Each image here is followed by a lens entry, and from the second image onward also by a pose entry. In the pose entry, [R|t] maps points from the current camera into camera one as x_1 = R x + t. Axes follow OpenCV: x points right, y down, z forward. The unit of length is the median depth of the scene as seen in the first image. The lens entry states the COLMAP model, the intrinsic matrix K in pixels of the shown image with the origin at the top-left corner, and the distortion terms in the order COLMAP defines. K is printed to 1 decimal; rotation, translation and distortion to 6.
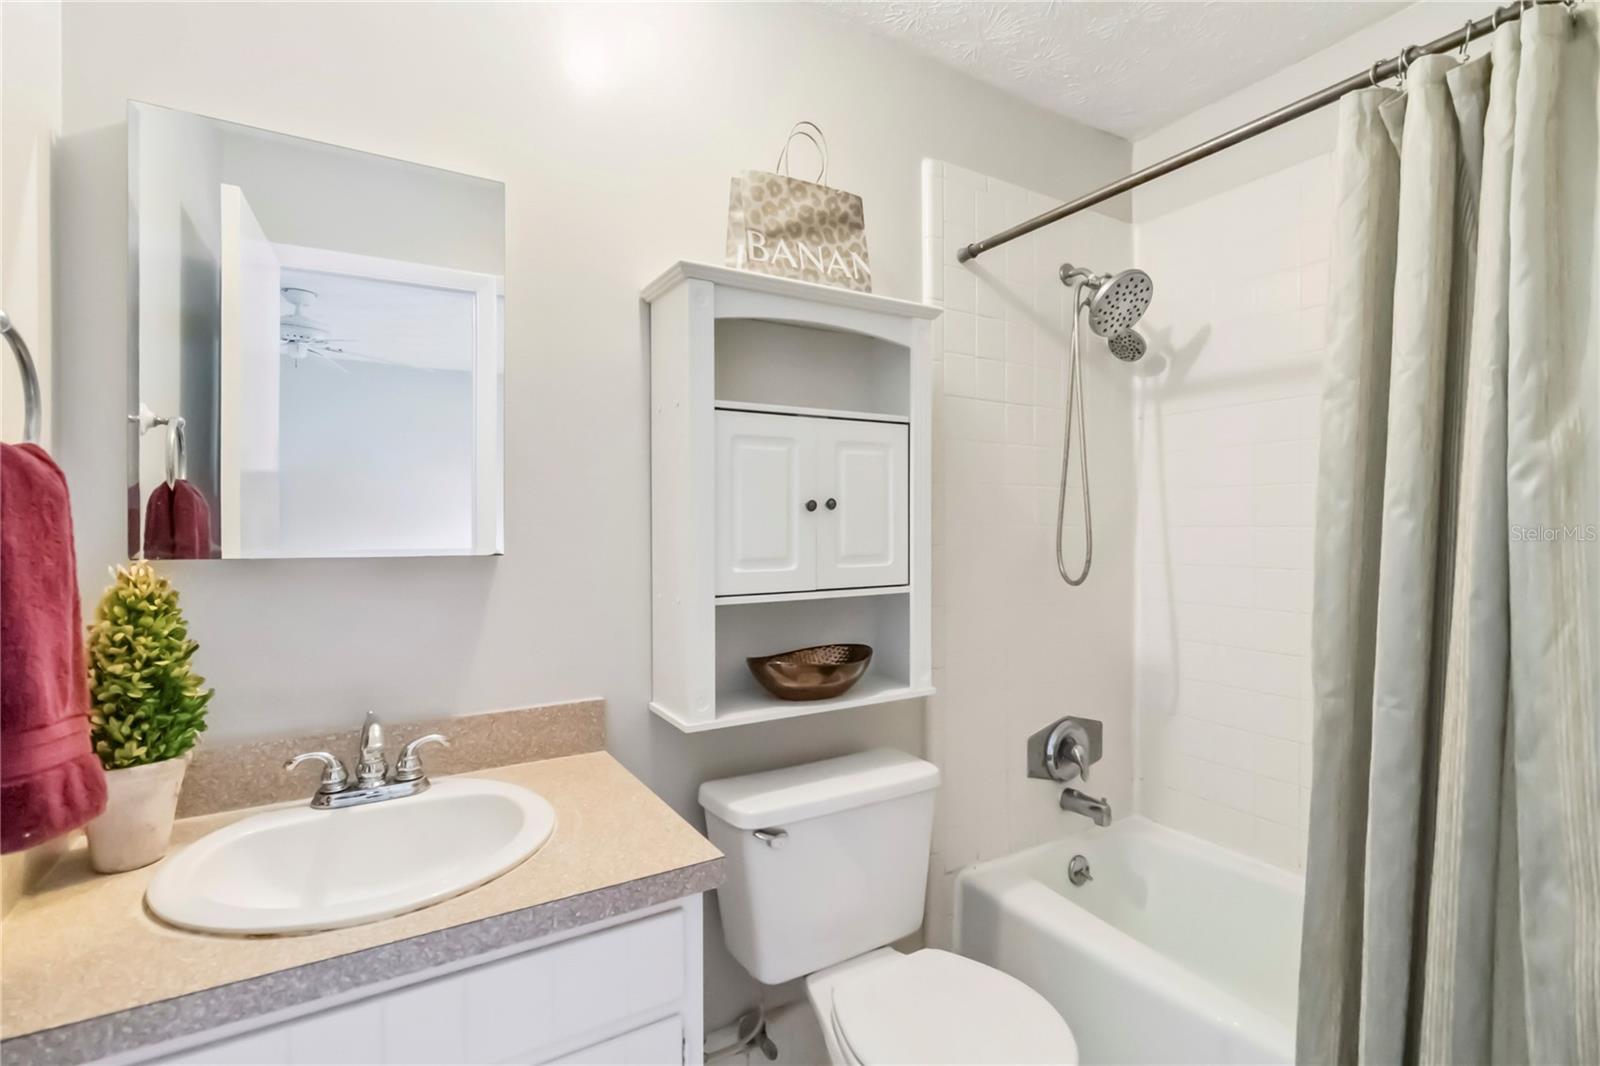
lens RADIAL K [[754.6, 0, 792.3], [0, 754.6, 524.2], [0, 0, 1]] dist [0.000223, 0.000198]
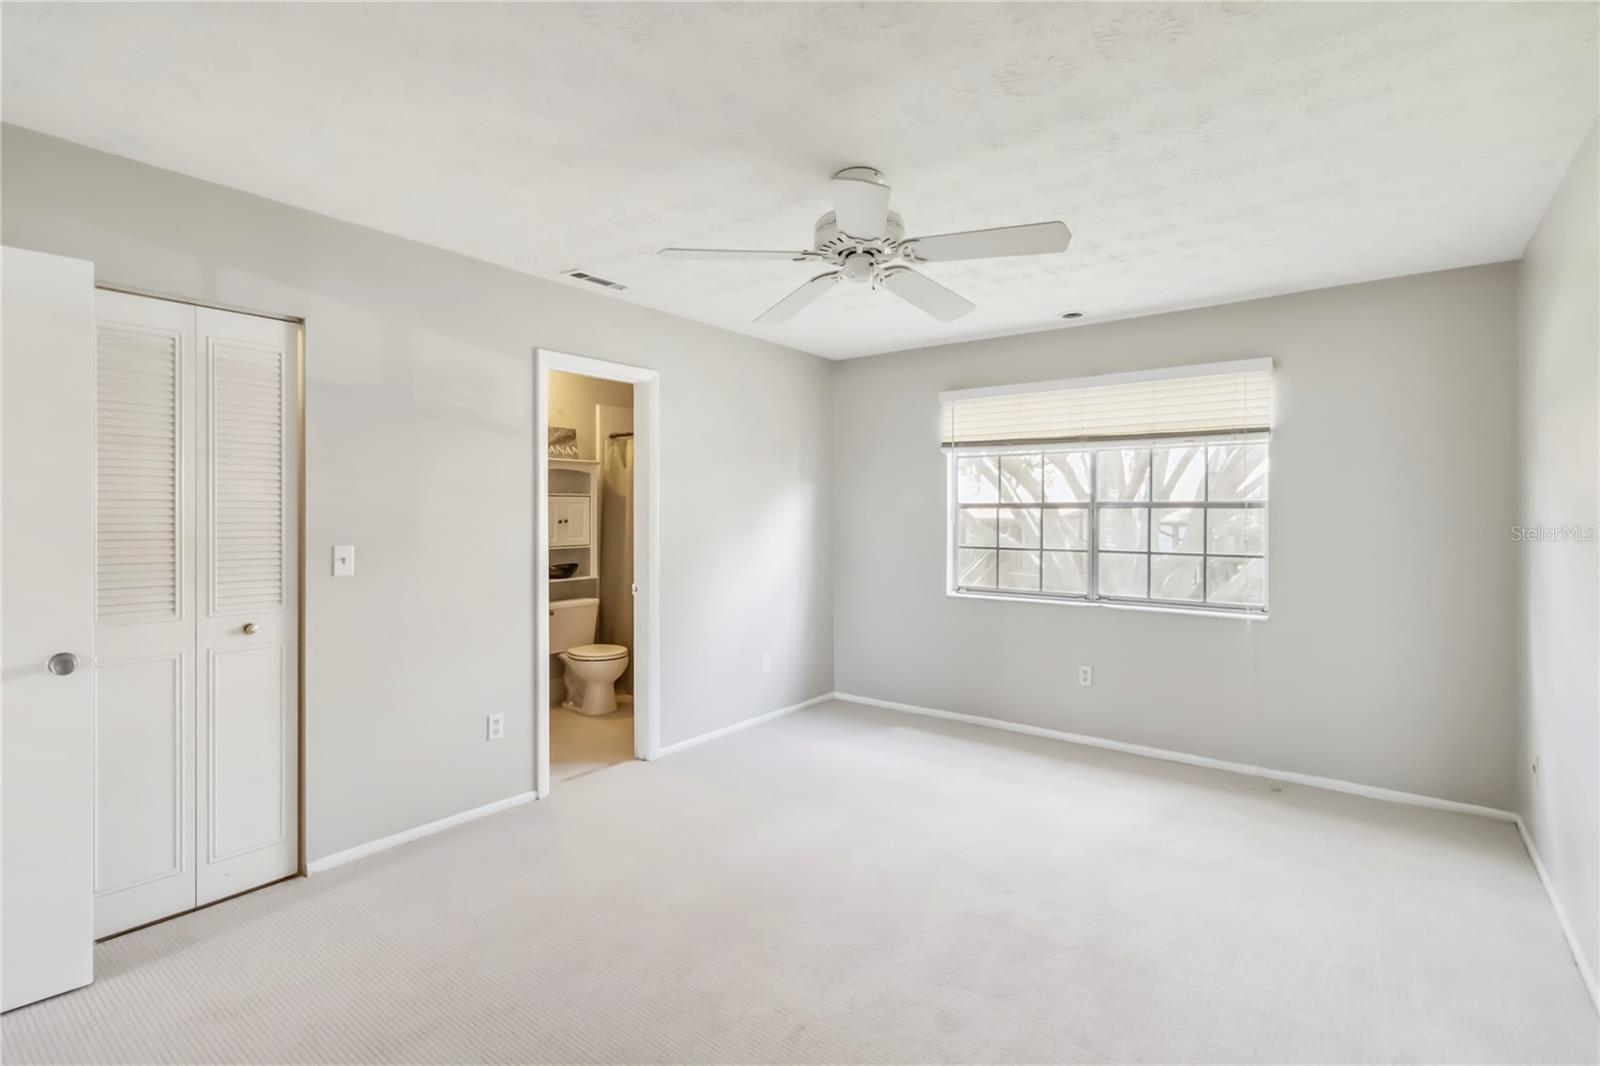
lens RADIAL K [[754.6, 0, 792.3], [0, 754.6, 524.2], [0, 0, 1]] dist [0.000223, 0.000198]
pose [[0.930861, 0.001796, 0.365369, -0.236282], [-0.009668, 0.999759, 0.019717, -0.087569], [-0.365246, -0.021886, 0.930654, -2.490019]]
